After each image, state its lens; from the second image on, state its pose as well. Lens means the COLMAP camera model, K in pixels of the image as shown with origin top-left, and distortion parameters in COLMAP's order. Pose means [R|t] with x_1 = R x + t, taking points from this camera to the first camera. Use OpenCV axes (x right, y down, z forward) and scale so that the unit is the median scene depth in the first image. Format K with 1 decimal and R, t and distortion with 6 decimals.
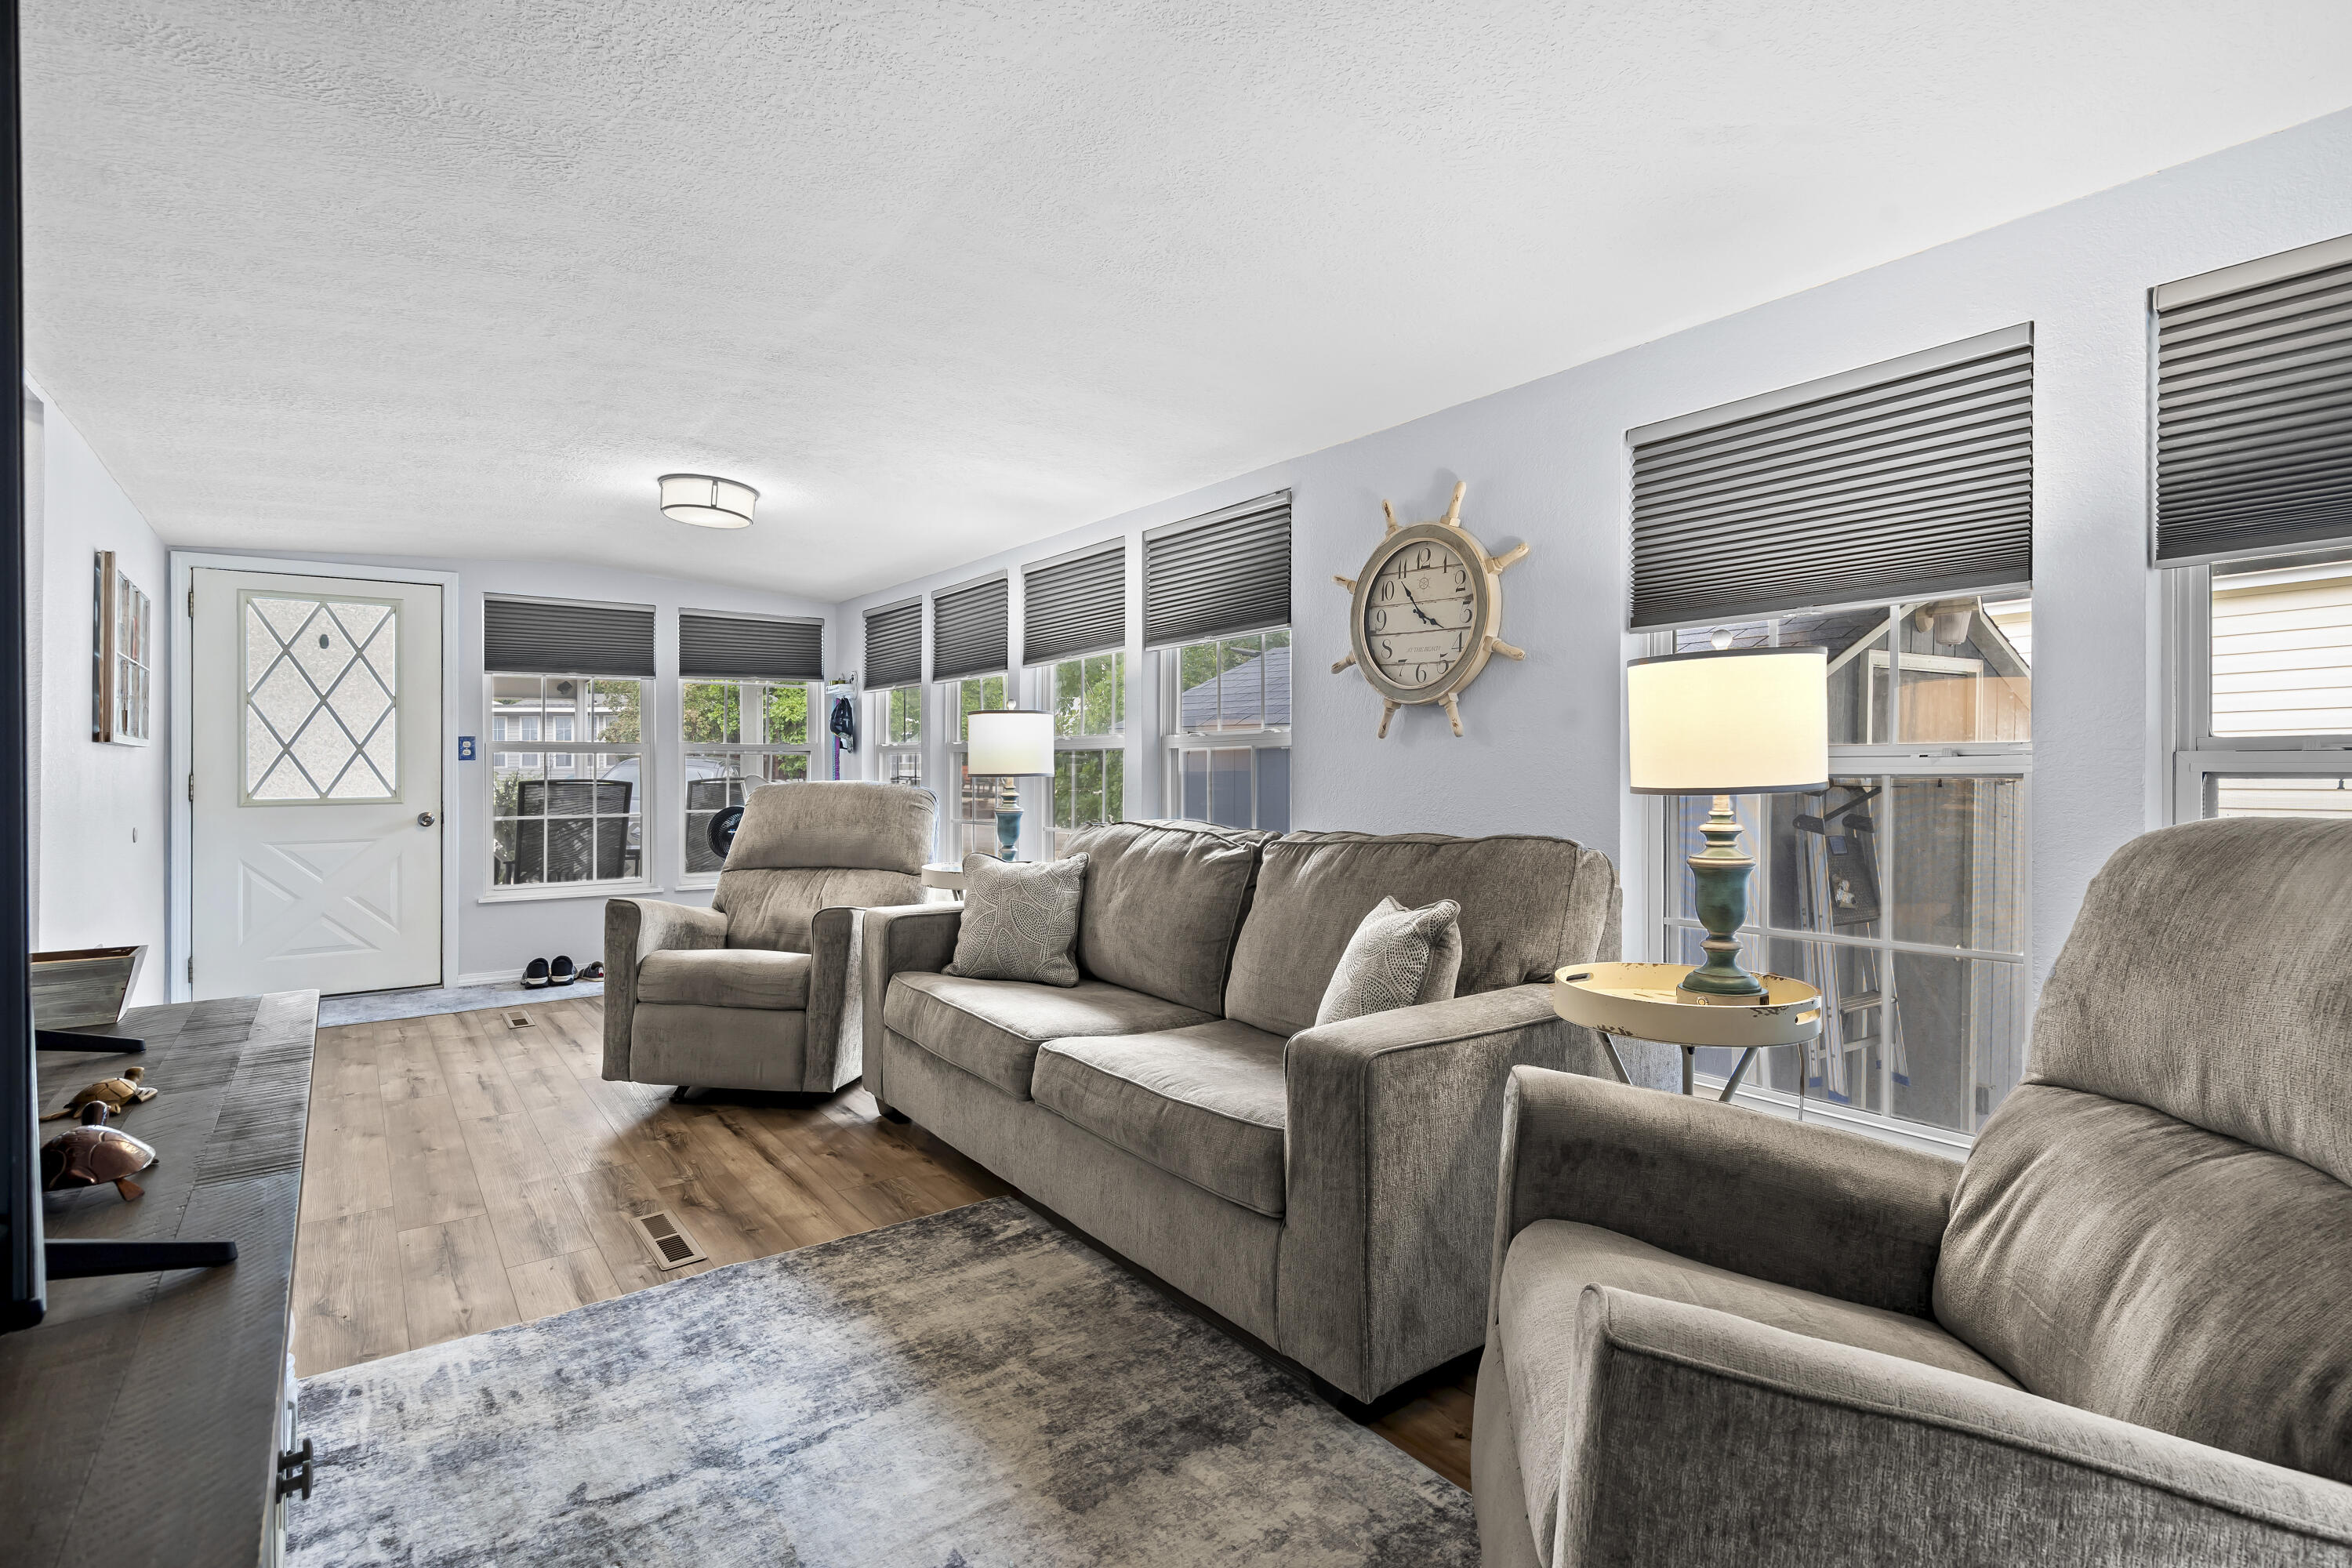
lens RADIAL K [[1137.1, 0, 1176.0], [0, 1137.1, 784.0], [0, 0, 1]] dist [-0.009448, 0.000461]
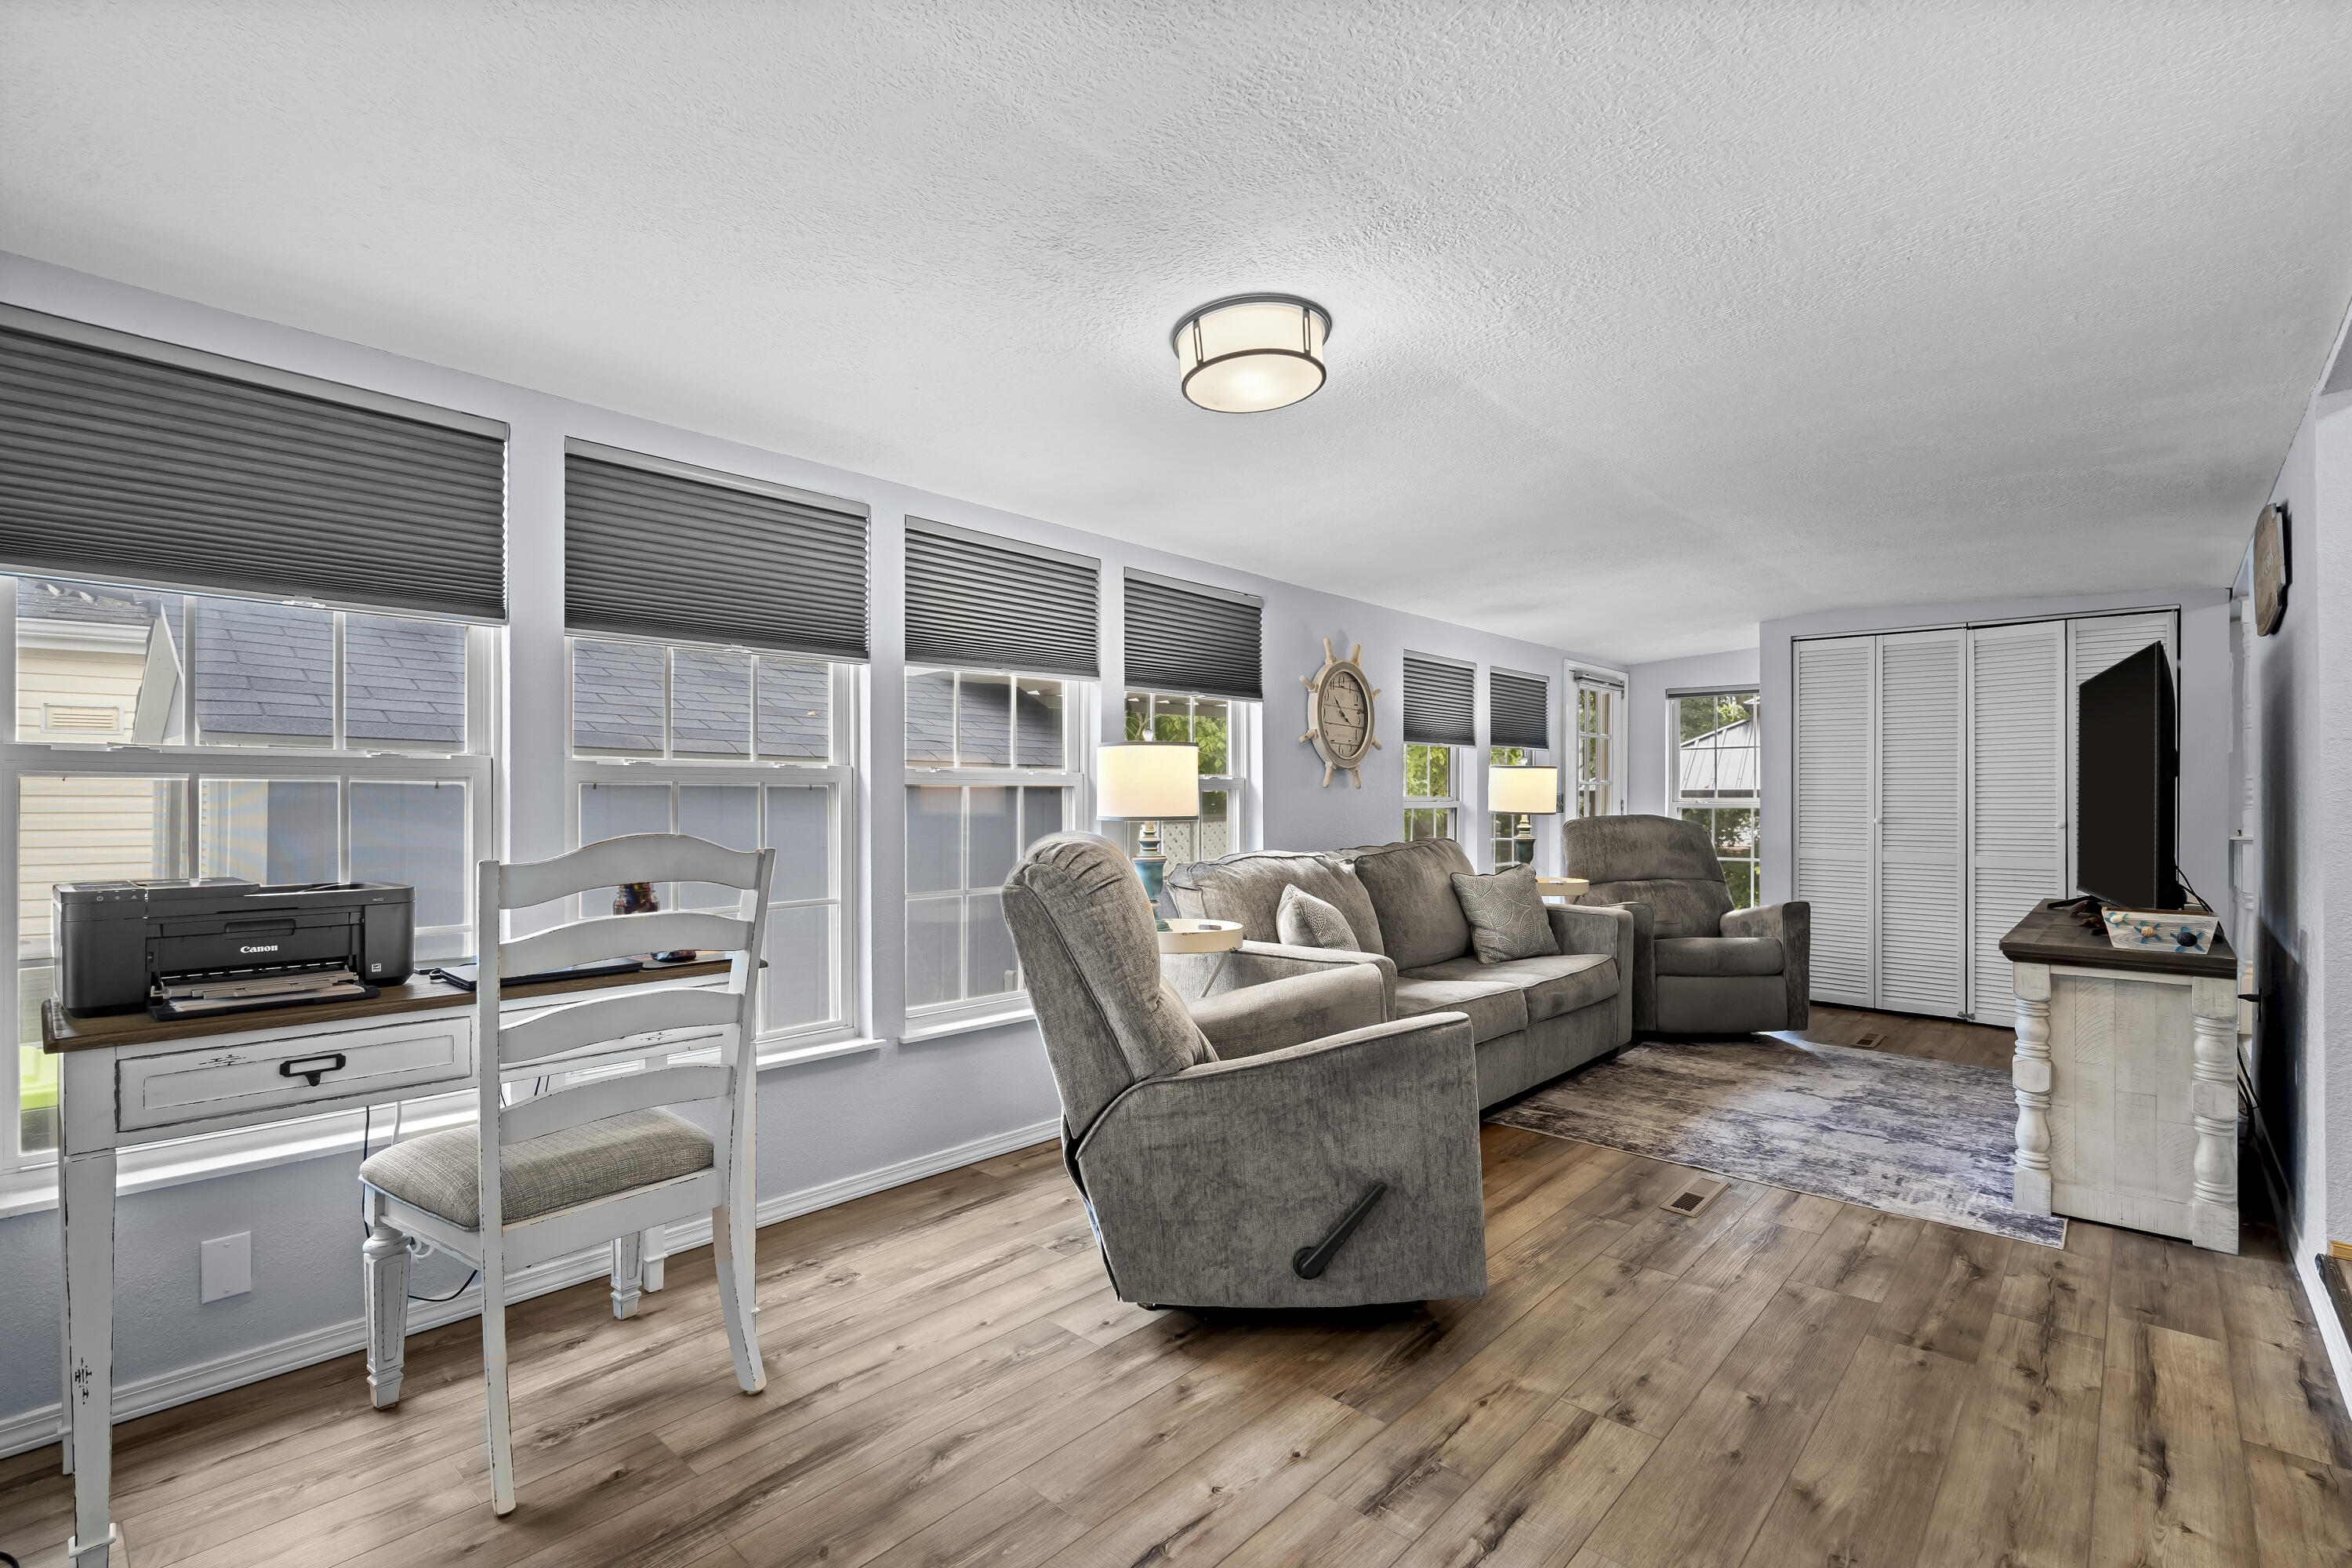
lens RADIAL K [[1077.4, 0, 1166.8], [0, 1077.4, 810.0], [0, 0, 1]] dist [-0.000068, 0.000723]
pose [[-0.196067, -0.010733, 0.980532, -1.493430], [0.014424, 0.999800, 0.013828, -0.038523], [-0.980484, 0.016854, -0.195873, 1.806457]]
